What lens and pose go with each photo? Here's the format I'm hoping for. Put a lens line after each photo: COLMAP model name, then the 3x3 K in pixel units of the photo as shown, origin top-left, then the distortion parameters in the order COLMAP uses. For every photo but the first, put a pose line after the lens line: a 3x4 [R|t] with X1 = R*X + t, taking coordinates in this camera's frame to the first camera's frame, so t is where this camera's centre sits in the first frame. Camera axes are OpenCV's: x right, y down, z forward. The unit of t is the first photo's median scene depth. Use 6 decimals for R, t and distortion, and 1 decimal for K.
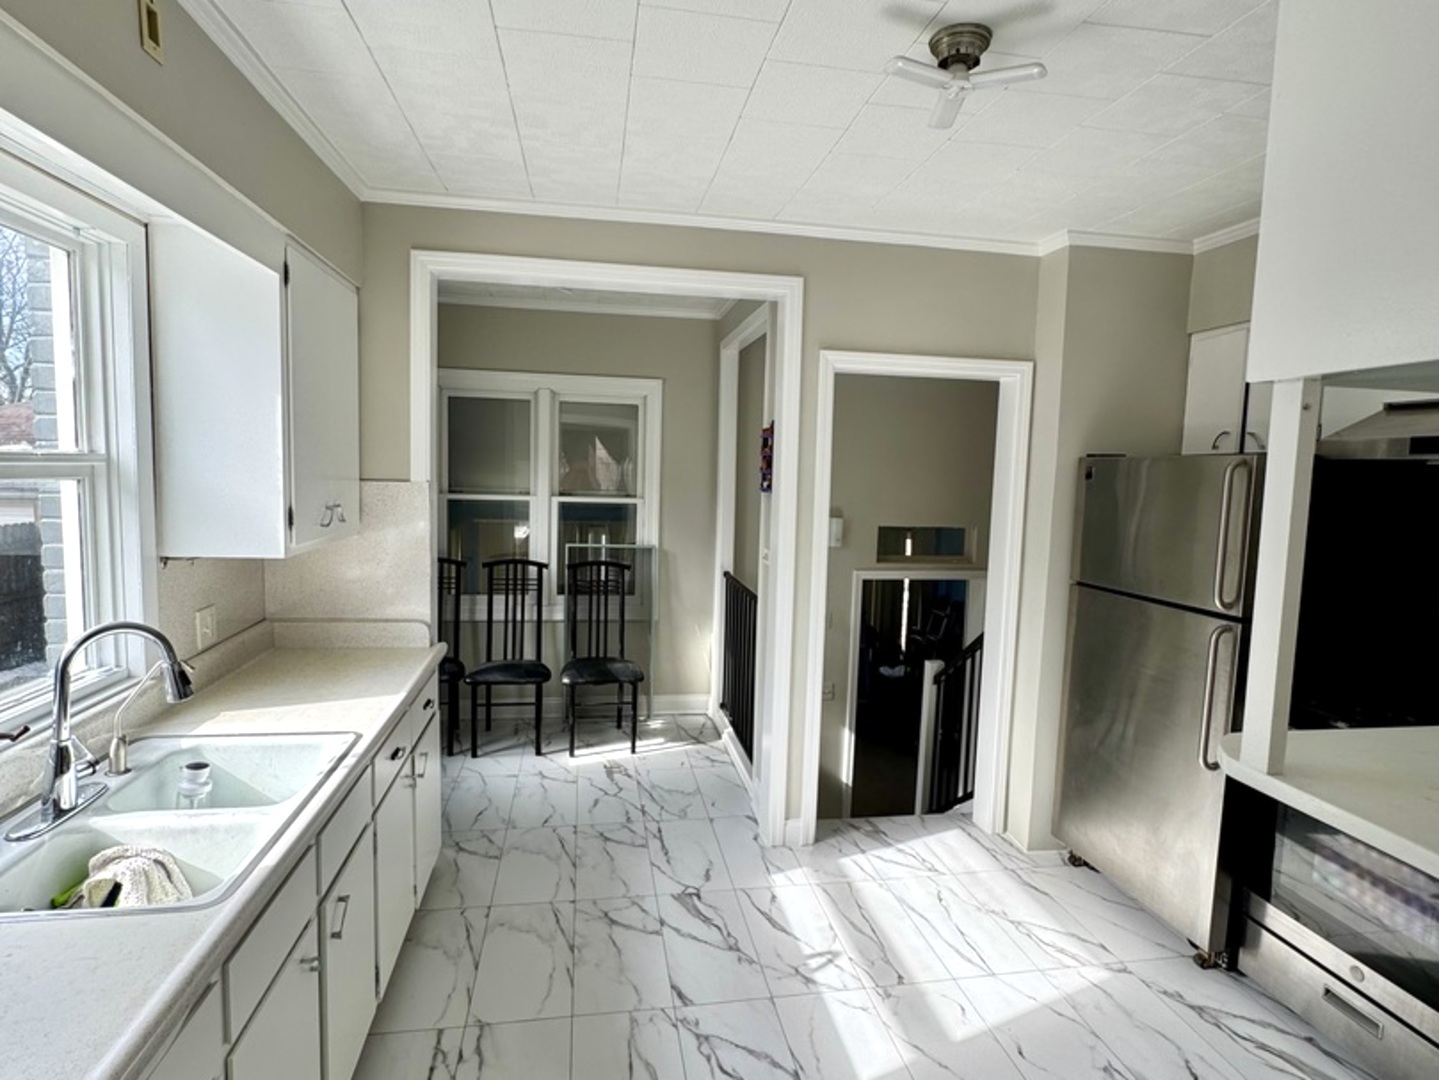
lens RADIAL K [[762.5, 0, 719.5], [0, 762.5, 540.0], [0, 0, 1]] dist [-0.001573, -0.000073]
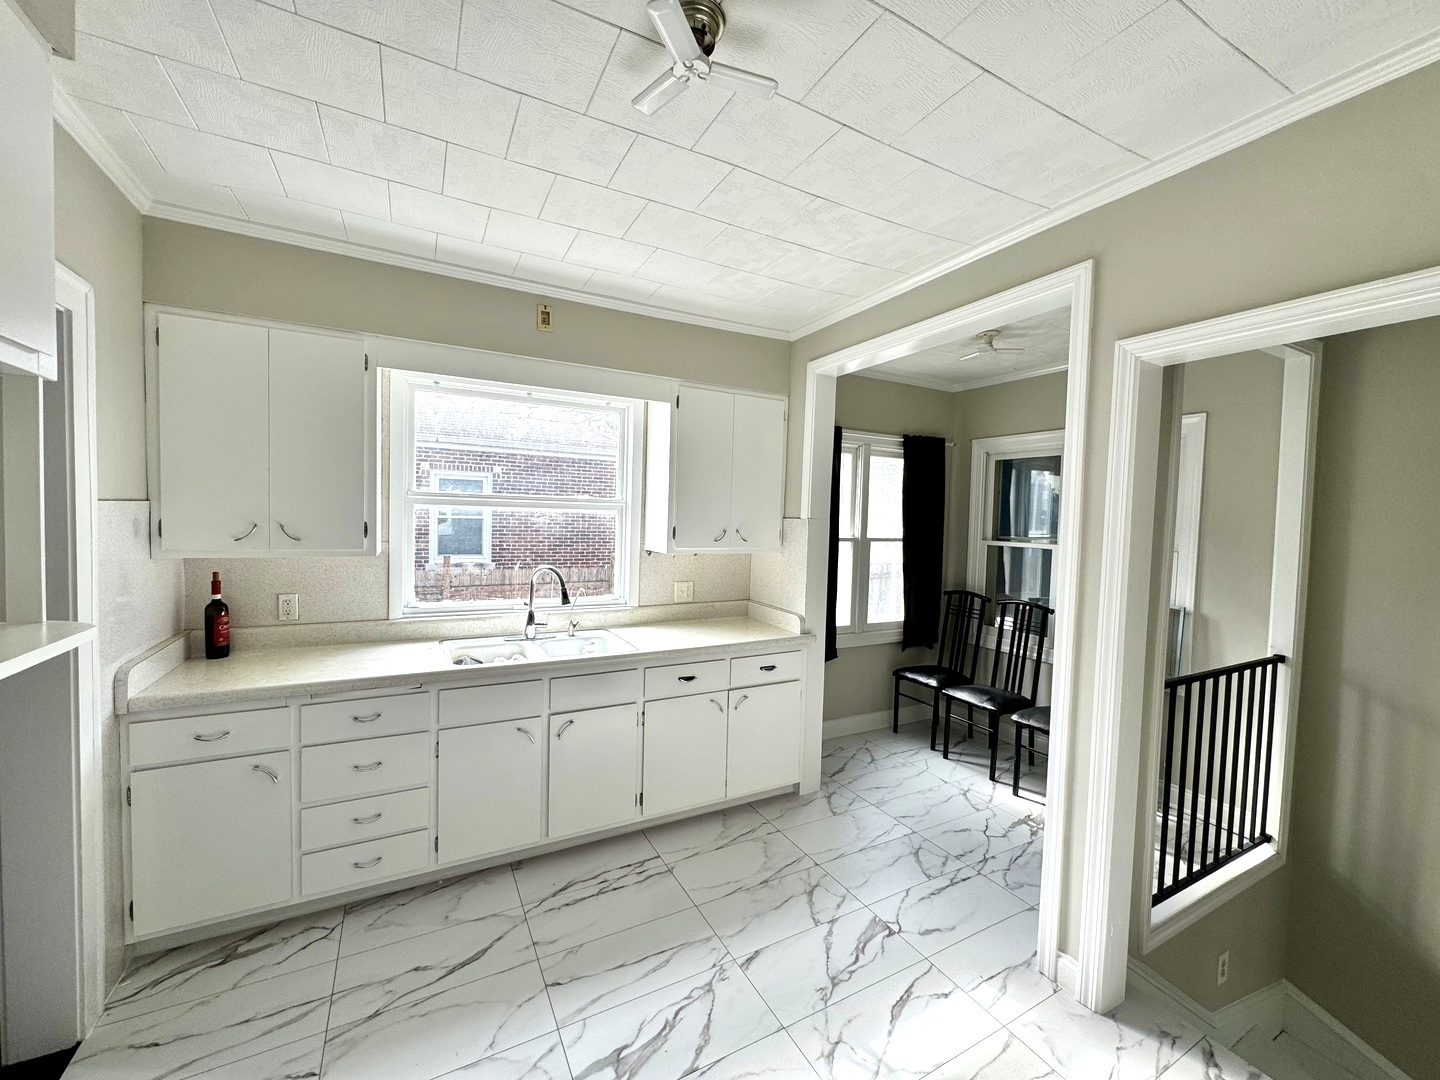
lens RADIAL K [[573.8, 0, 720.0], [0, 573.8, 540.0], [0, 0, 1]] dist [-0.000055, -0.000057]
pose [[0.320893, 0.018175, -0.946941, 0.591073], [-0.107340, 0.994072, -0.017295, 0.000062], [0.941013, 0.107195, 0.320942, 0.503463]]
